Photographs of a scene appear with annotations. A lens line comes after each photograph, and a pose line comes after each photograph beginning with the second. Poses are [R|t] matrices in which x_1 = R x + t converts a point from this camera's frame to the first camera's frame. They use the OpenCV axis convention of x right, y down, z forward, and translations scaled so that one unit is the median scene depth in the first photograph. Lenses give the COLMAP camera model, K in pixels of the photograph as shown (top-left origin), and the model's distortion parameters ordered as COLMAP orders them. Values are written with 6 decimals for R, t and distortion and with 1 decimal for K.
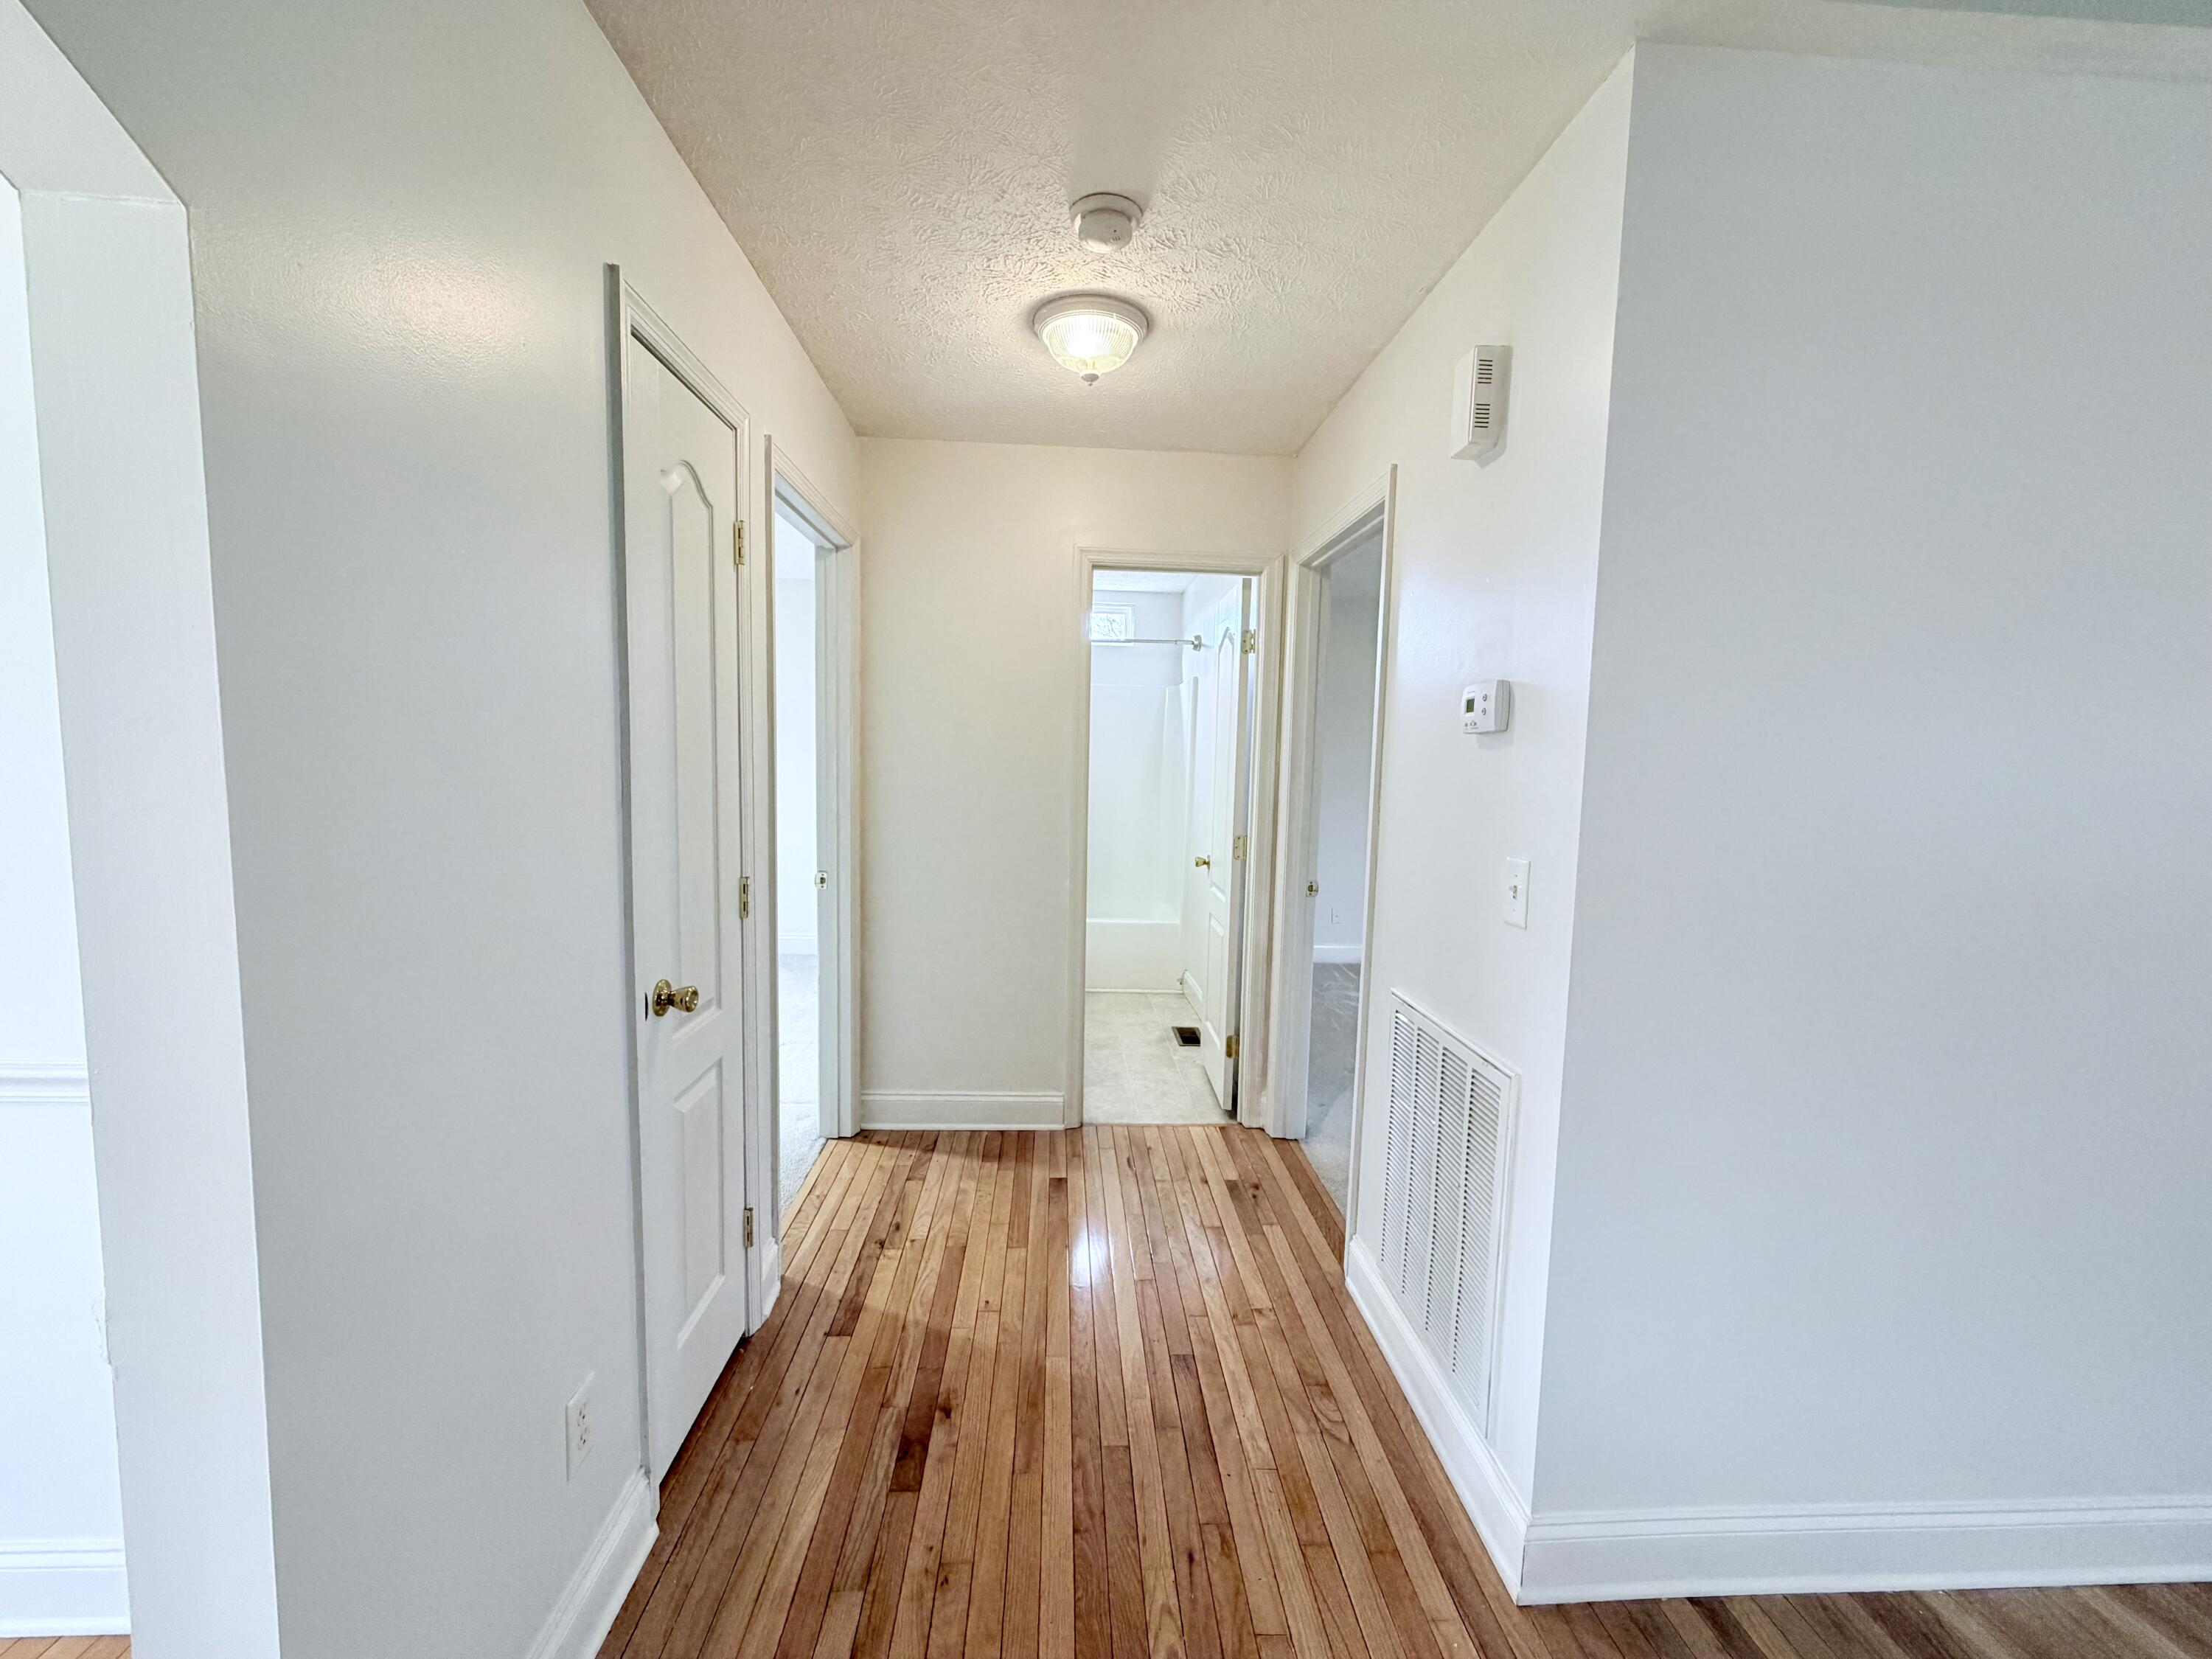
lens RADIAL K [[883.3, 0, 1101.2], [0, 883.3, 829.3], [0, 0, 1]] dist [-0.001215, 0.000139]
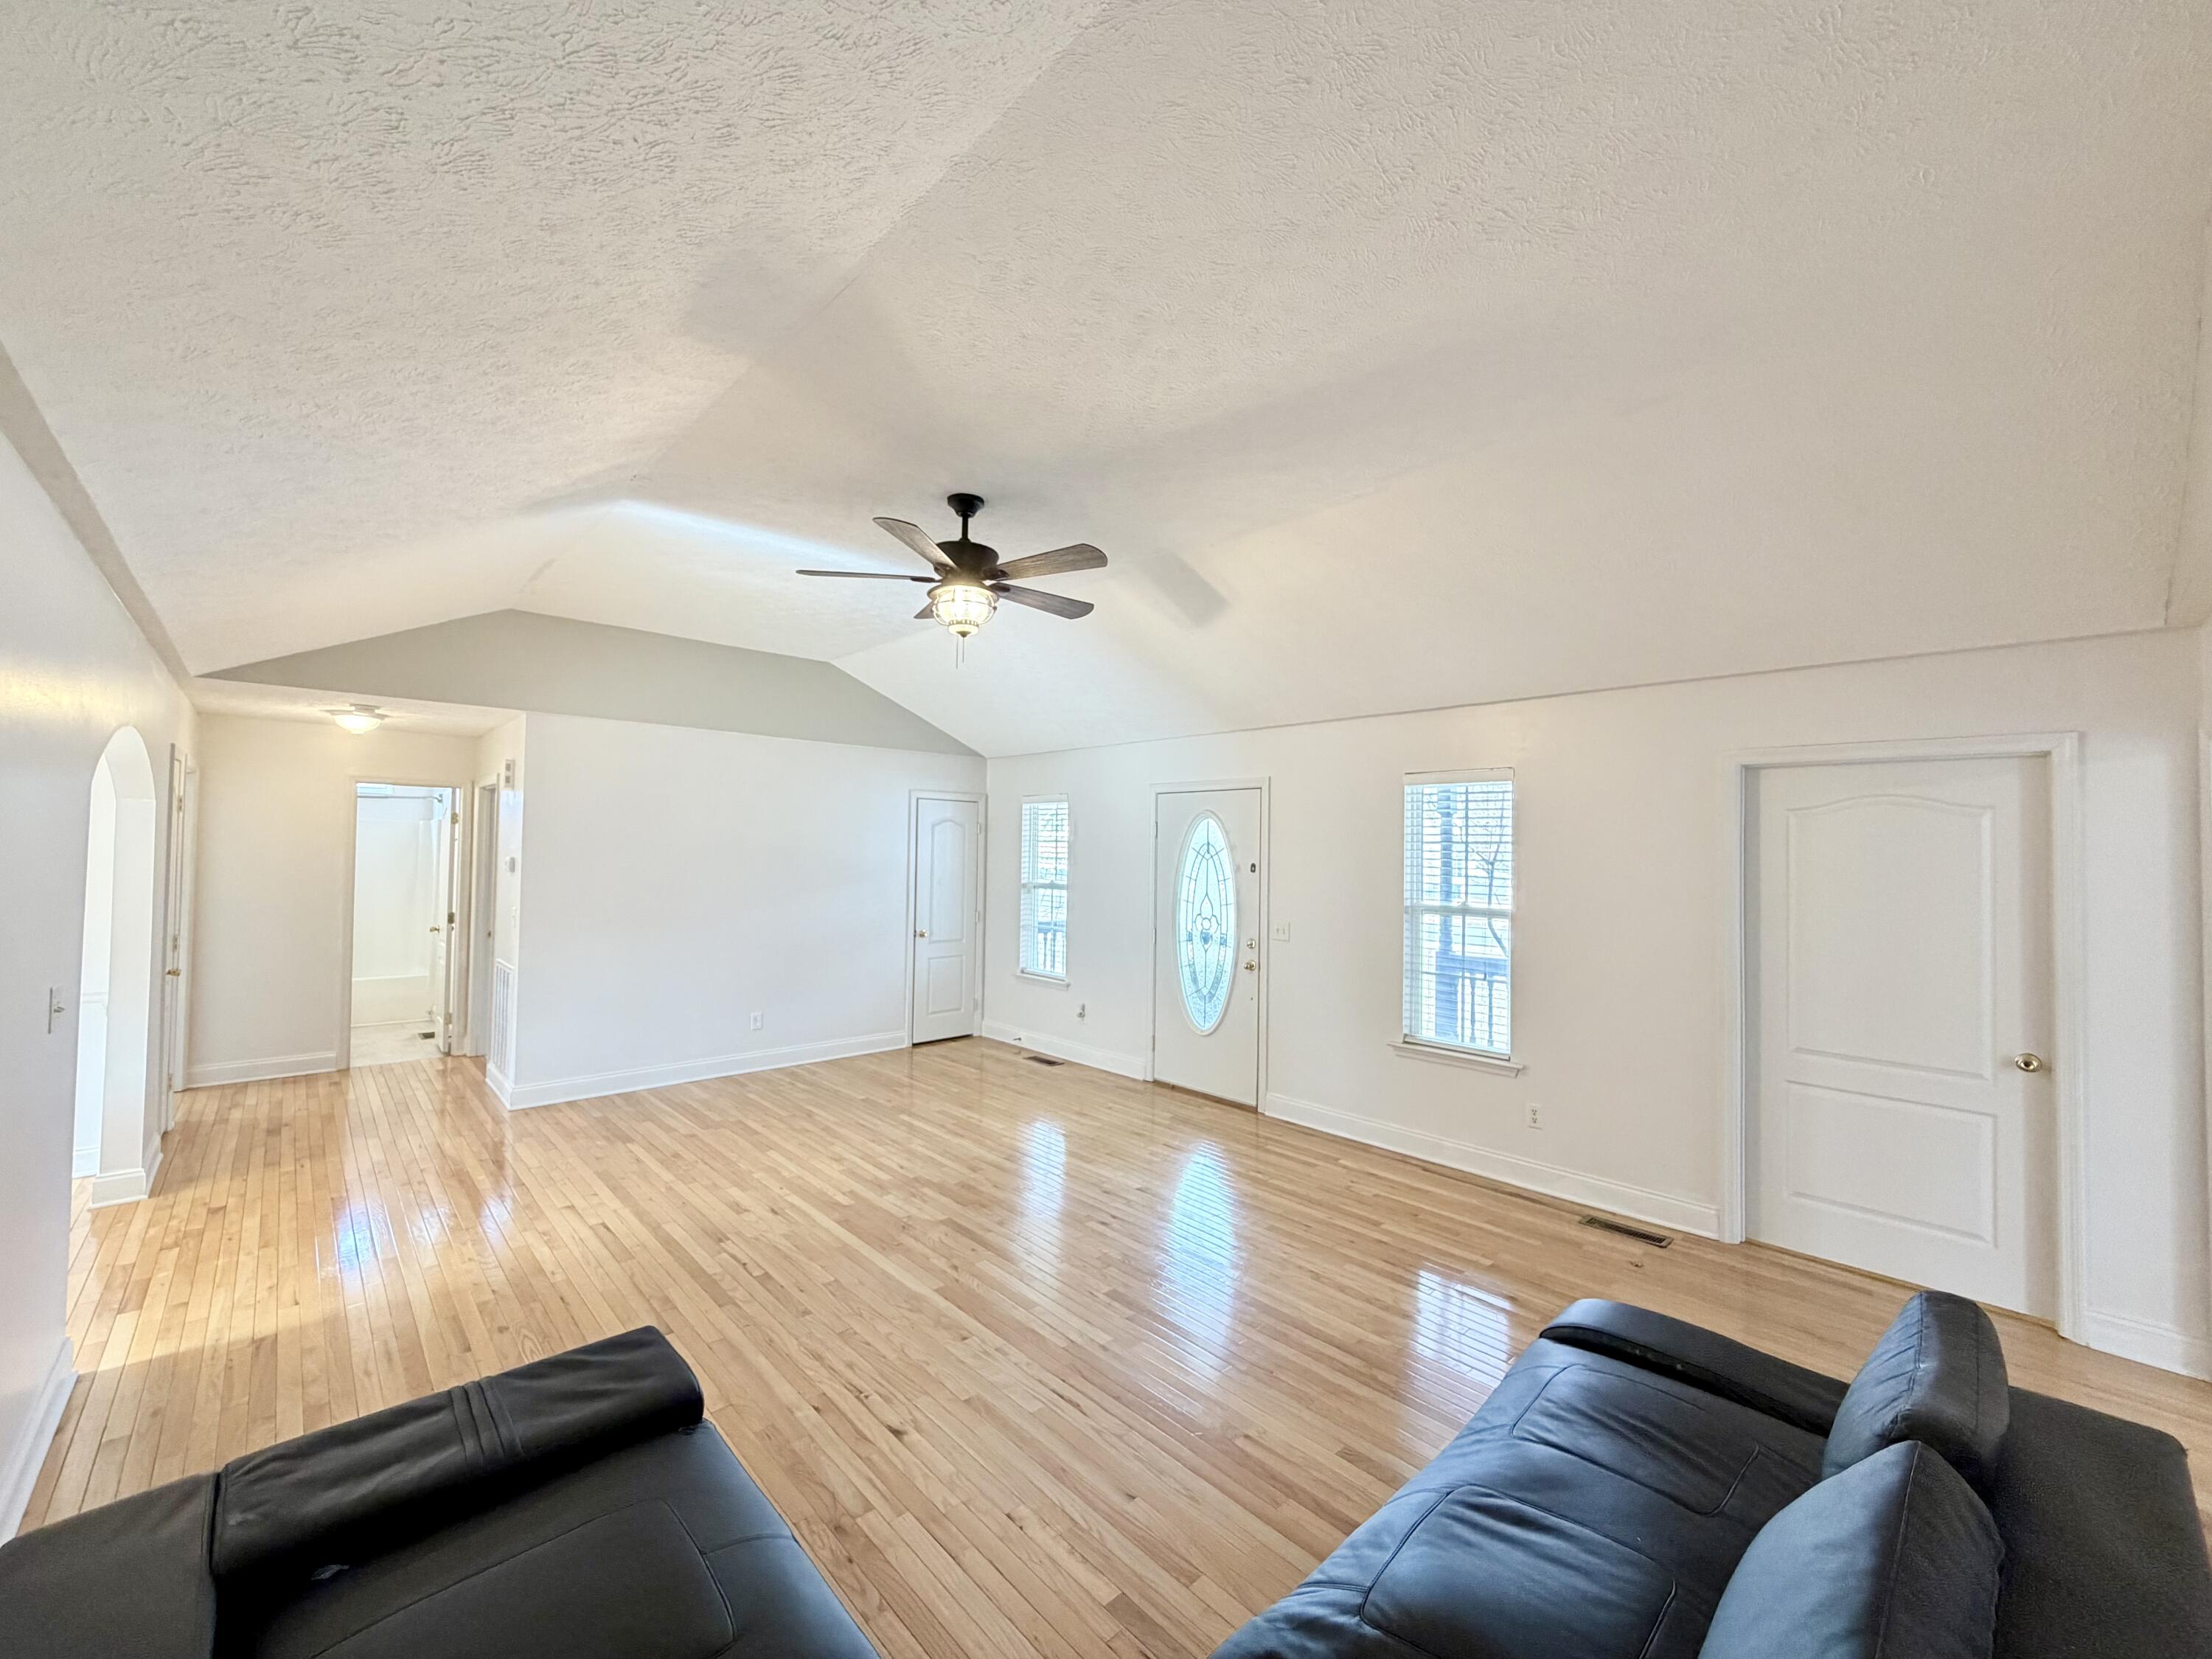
lens RADIAL K [[883.3, 0, 1101.2], [0, 883.3, 829.3], [0, 0, 1]] dist [-0.001215, 0.000139]
pose [[0.764796, -0.000763, 0.644272, -0.006379], [0.063960, 0.995149, -0.074748, 0.064014], [-0.641090, 0.098375, 0.761135, -1.559404]]
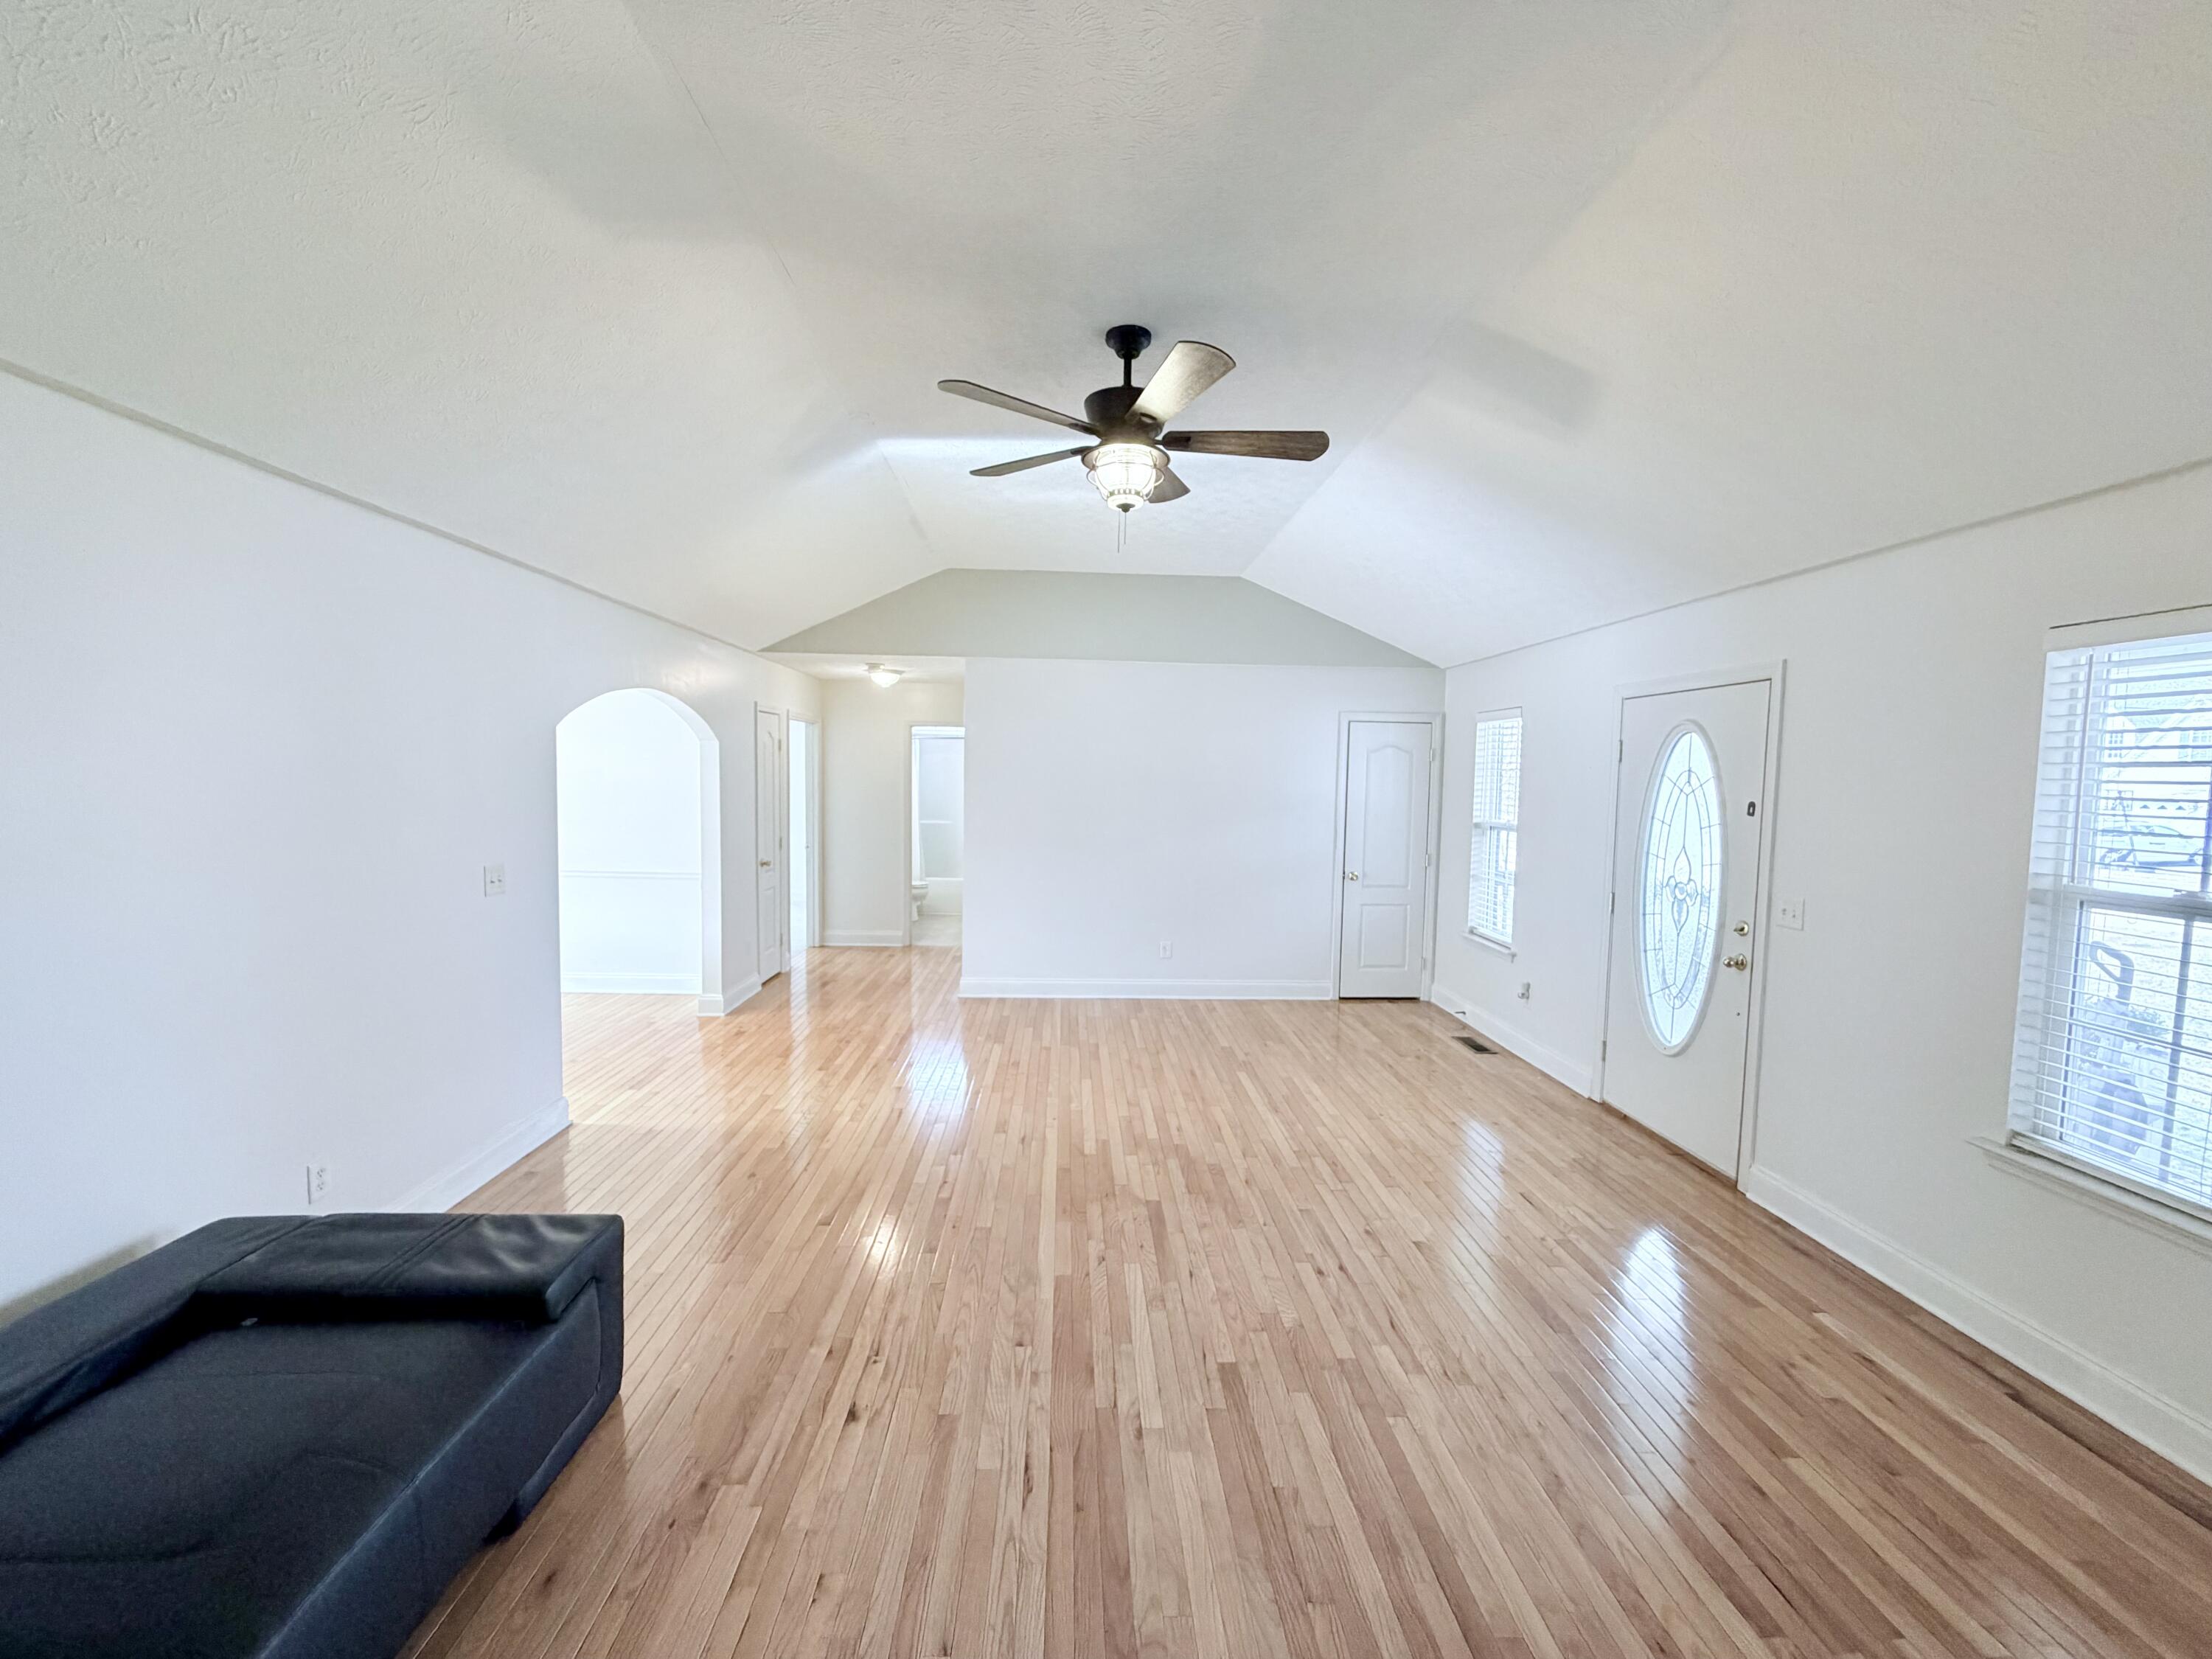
lens RADIAL K [[883.3, 0, 1101.2], [0, 883.3, 829.3], [0, 0, 1]] dist [-0.001215, 0.000139]
pose [[0.999893, -0.009479, -0.011105, 0.551747], [0.009163, 0.999562, -0.028130, 0.077187], [0.011367, 0.028025, 0.999543, -1.516467]]
